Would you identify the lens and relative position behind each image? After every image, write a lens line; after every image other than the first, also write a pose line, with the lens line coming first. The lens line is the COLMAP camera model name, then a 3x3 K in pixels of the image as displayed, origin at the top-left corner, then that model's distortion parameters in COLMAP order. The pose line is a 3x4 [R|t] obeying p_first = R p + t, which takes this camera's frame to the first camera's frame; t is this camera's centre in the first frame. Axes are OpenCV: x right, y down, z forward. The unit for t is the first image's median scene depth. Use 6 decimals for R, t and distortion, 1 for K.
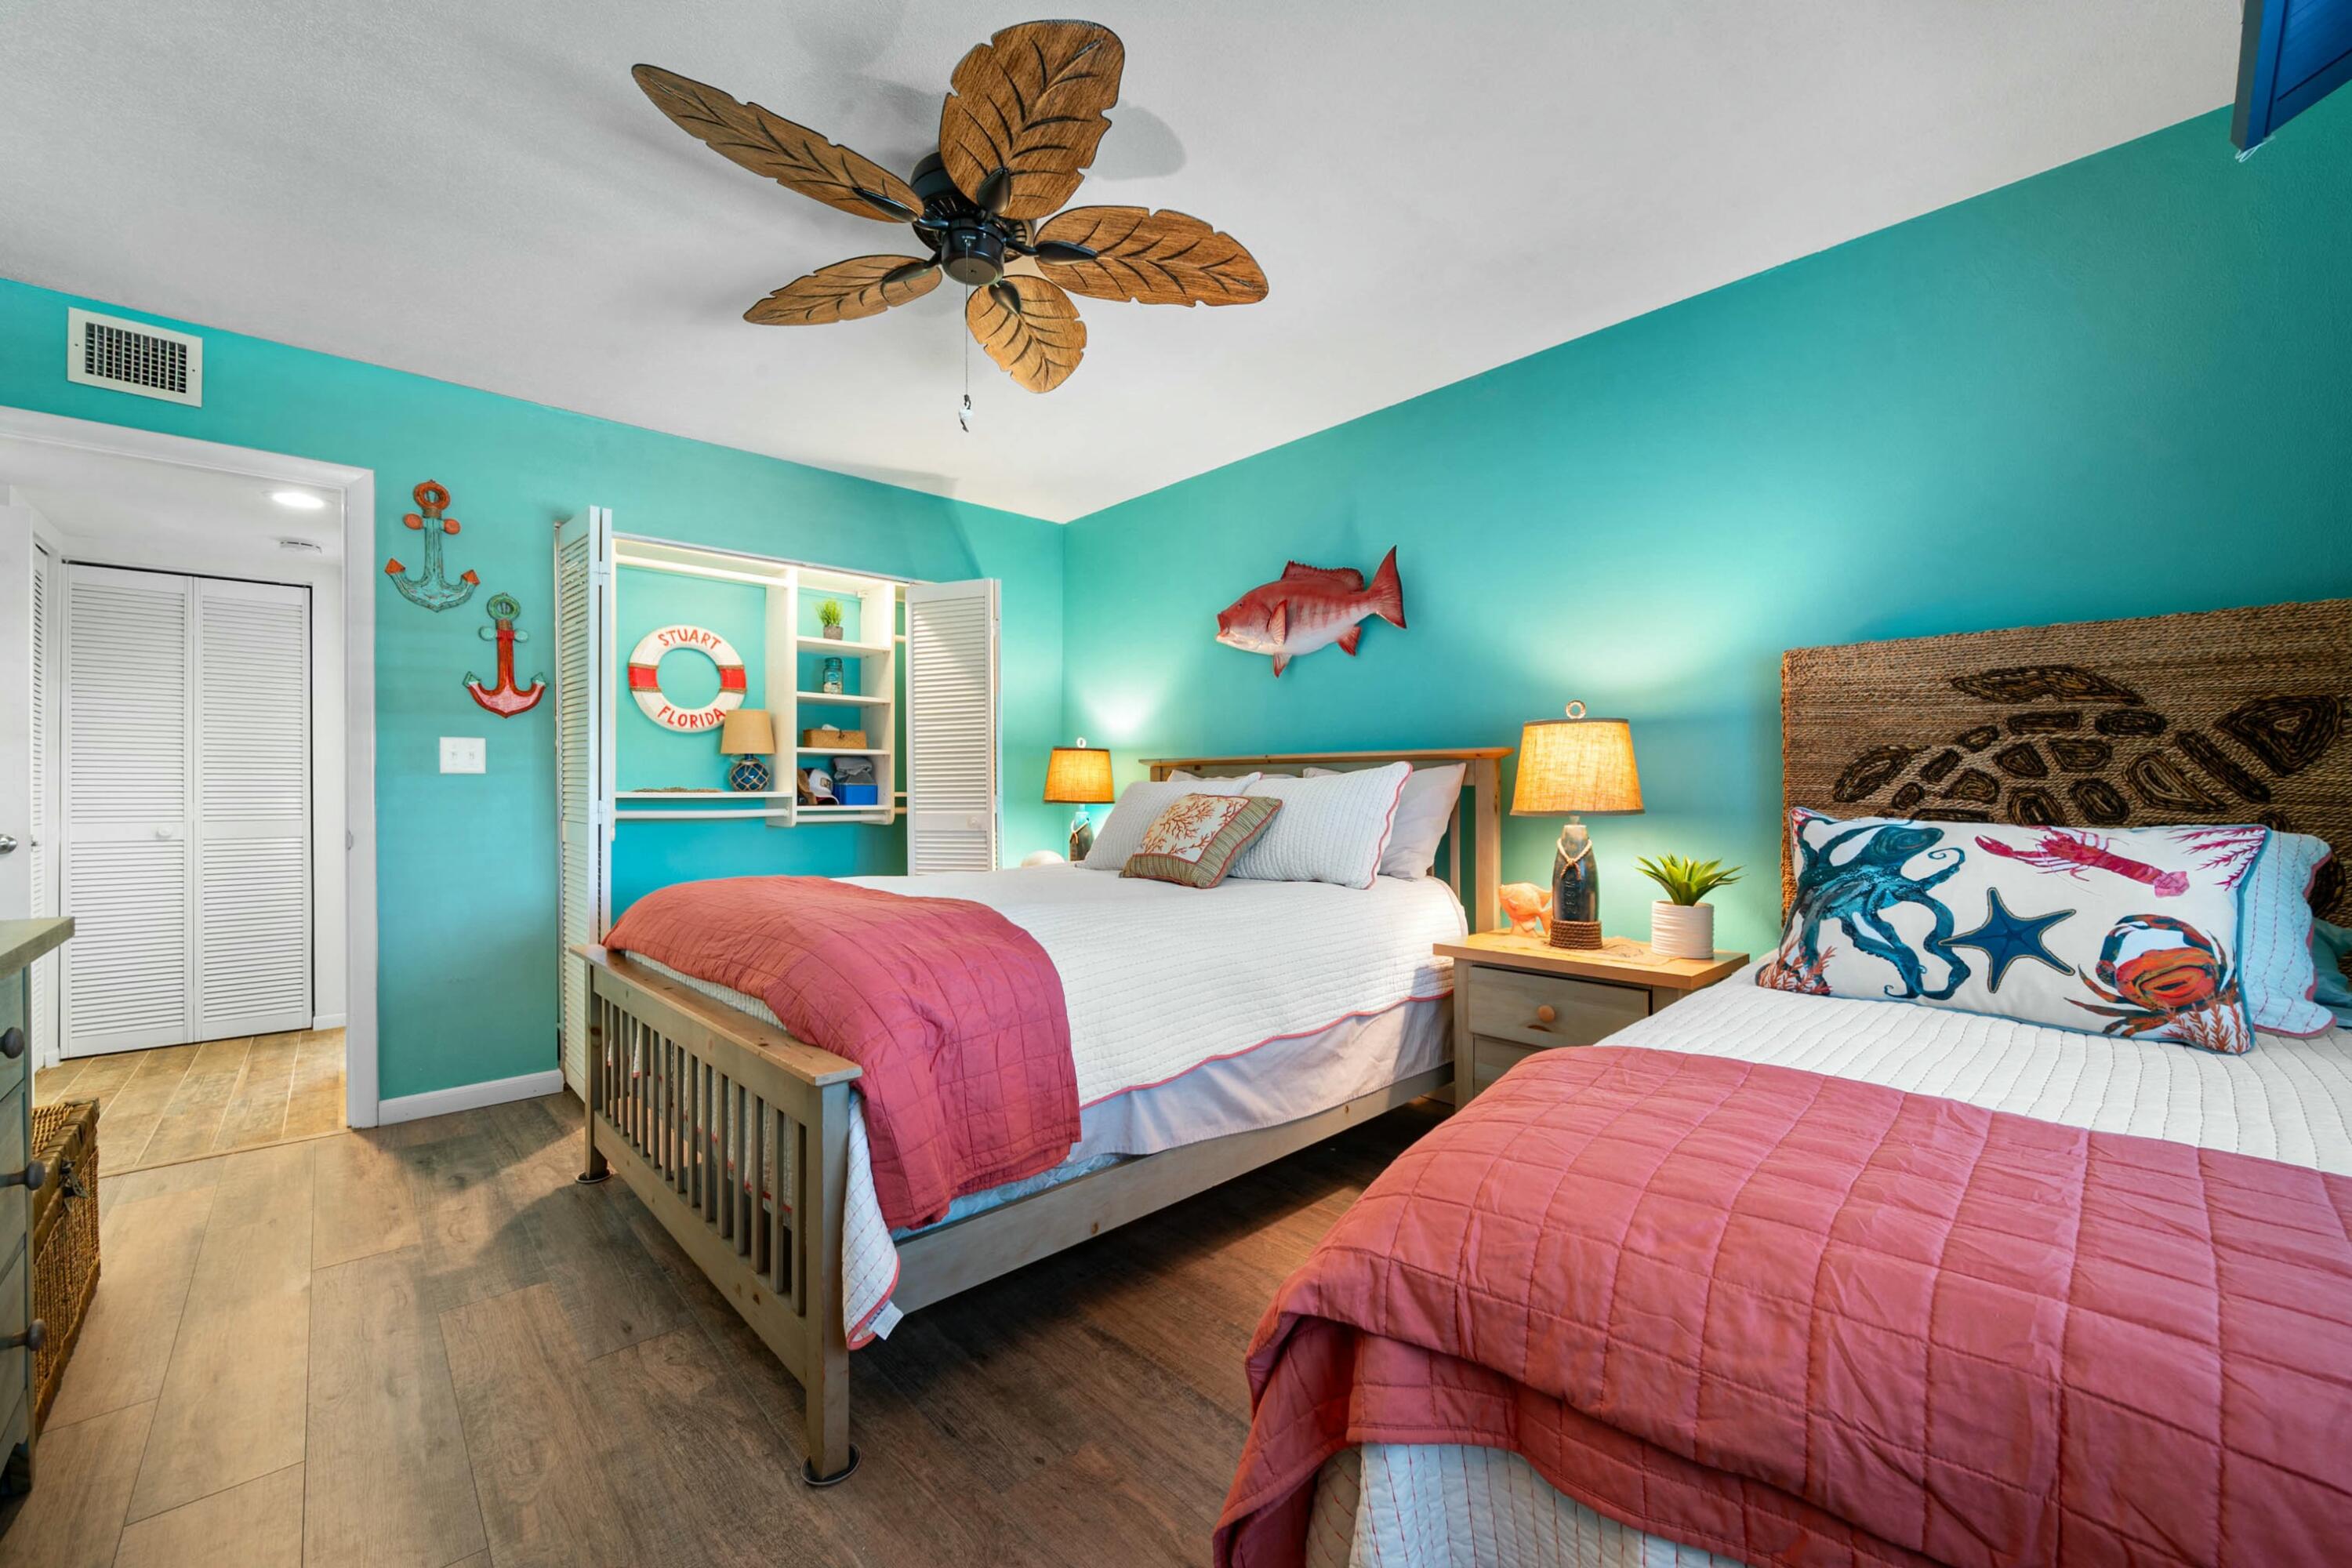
lens RADIAL K [[930.6, 0, 1168.5], [0, 930.6, 792.0], [0, 0, 1]] dist [0.000432, 0.000019]
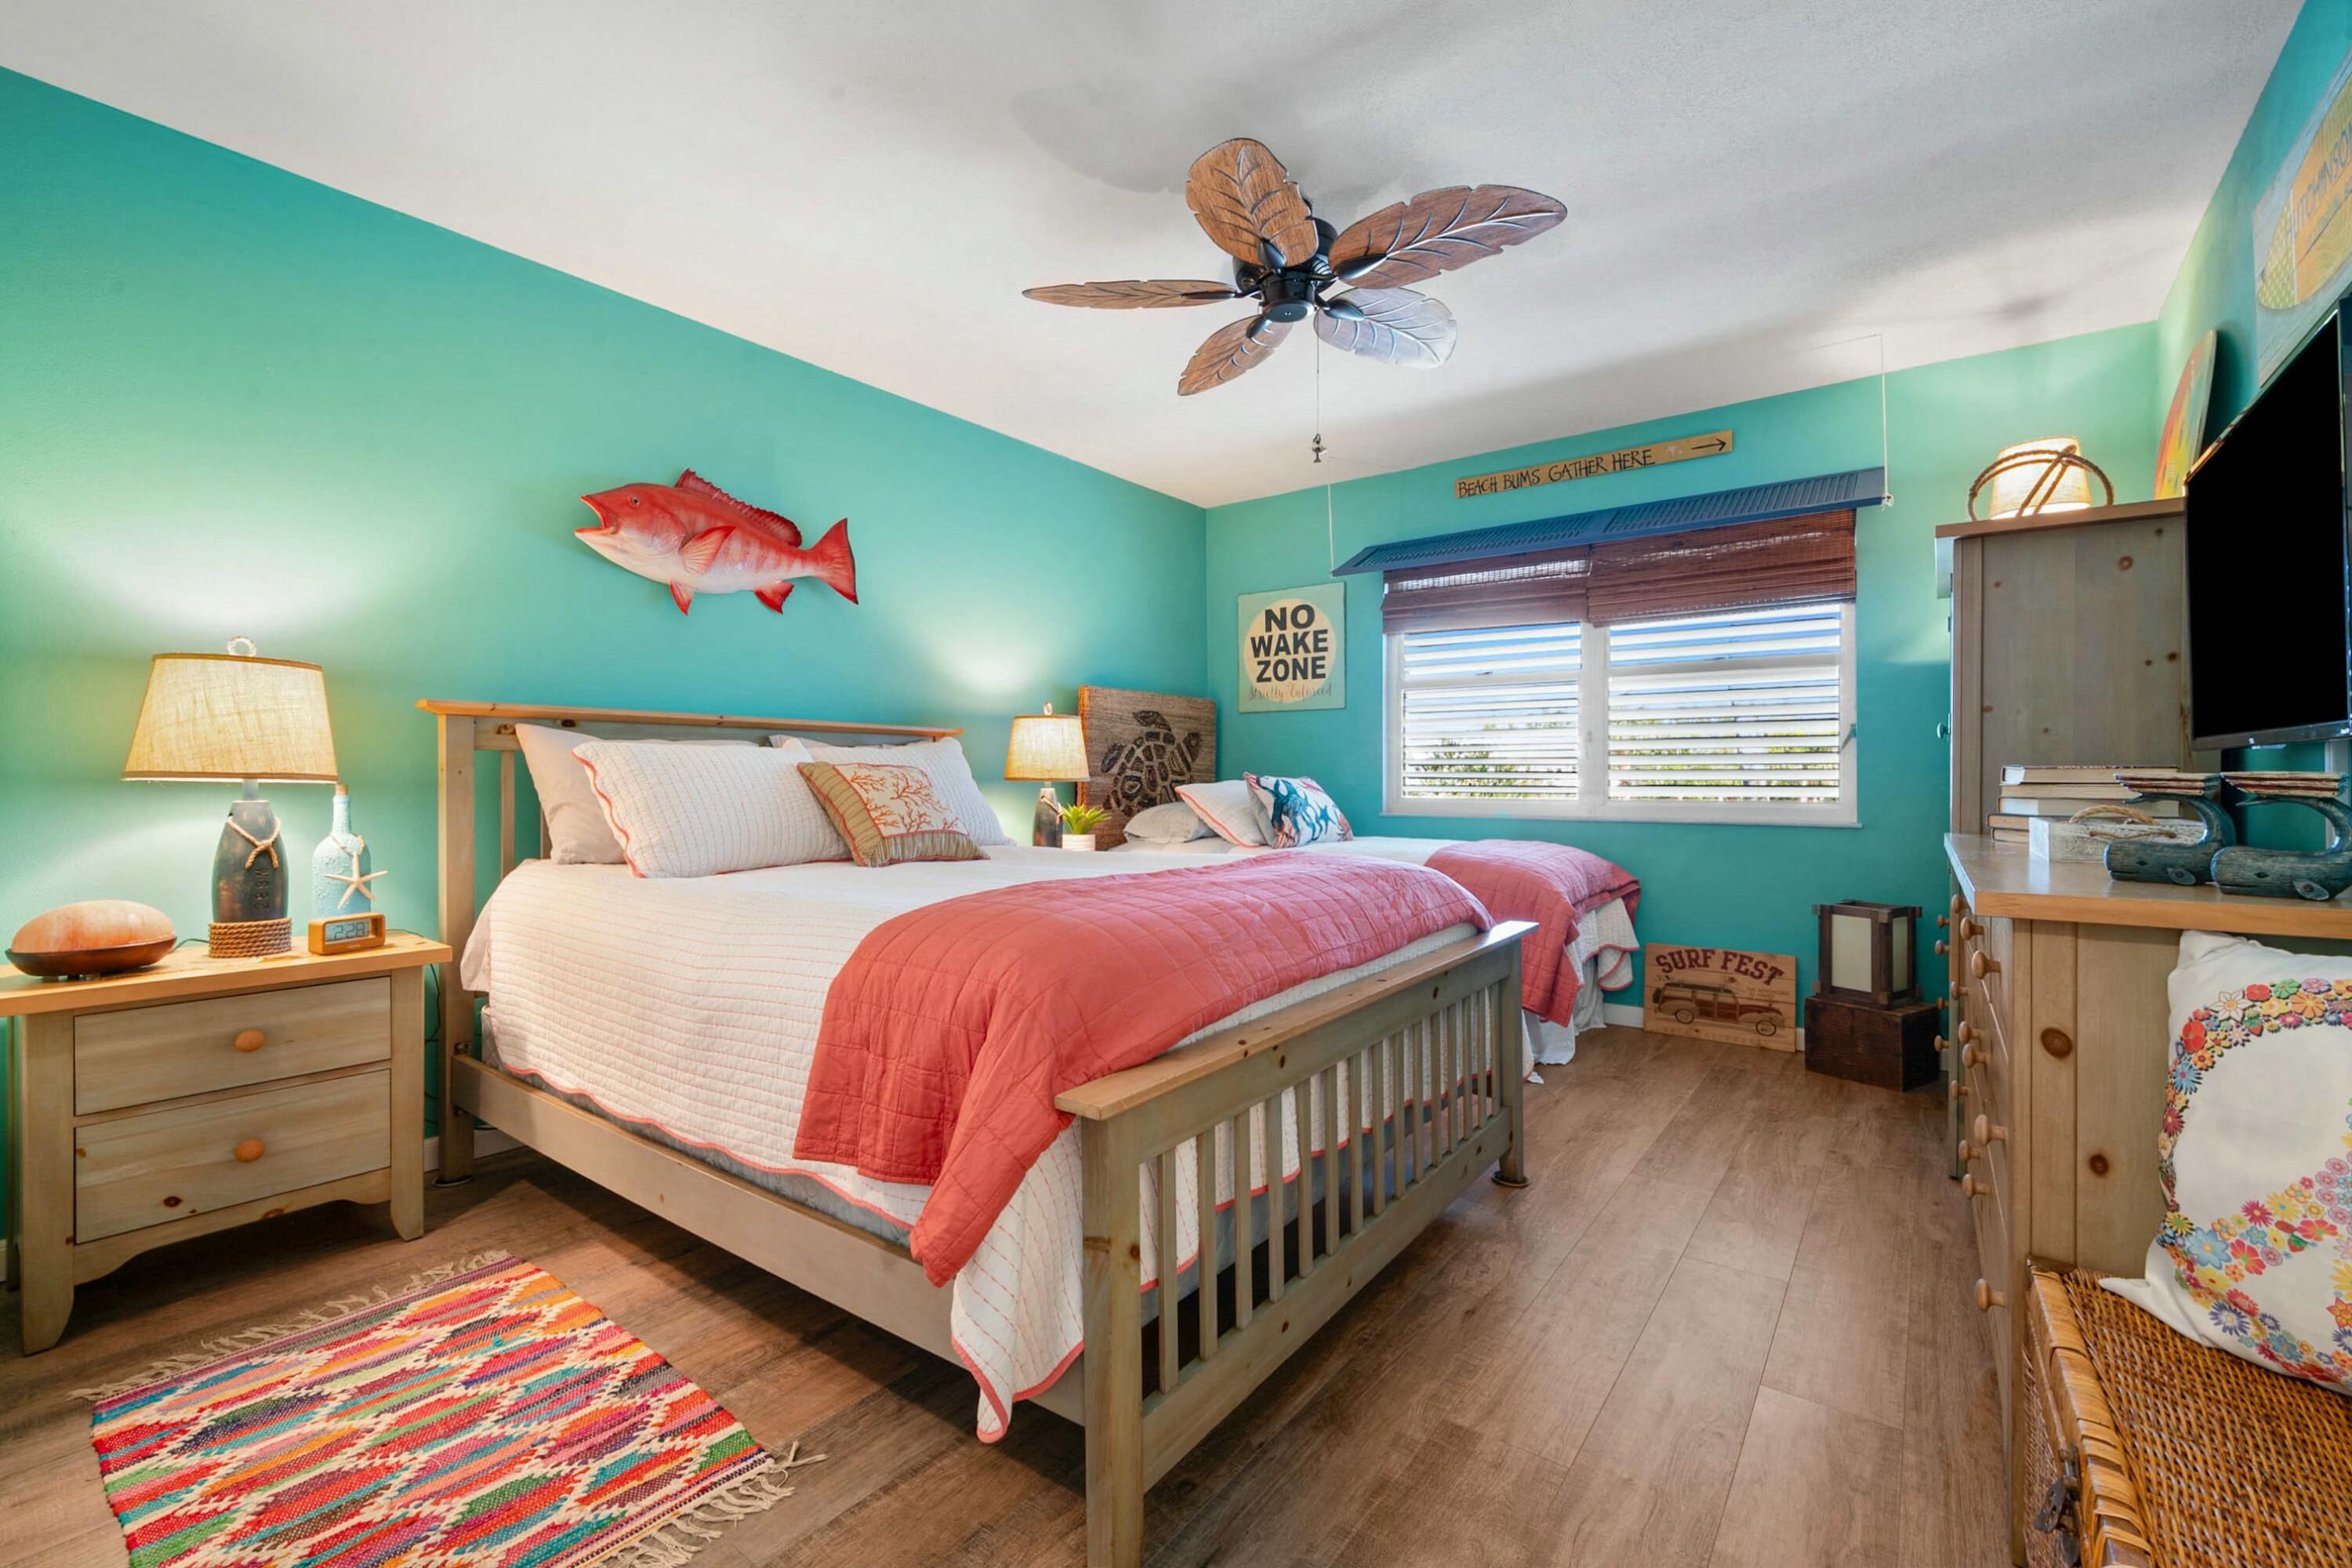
lens RADIAL K [[991.8, 0, 1169.7], [0, 991.8, 777.2], [0, 0, 1]] dist [0.001092, 0.000069]
pose [[-0.179078, -0.000243, 0.983835, -1.106550], [0.000063, 1.000000, 0.000258, 0.018038], [-0.983835, 0.000109, -0.179078, 1.075031]]
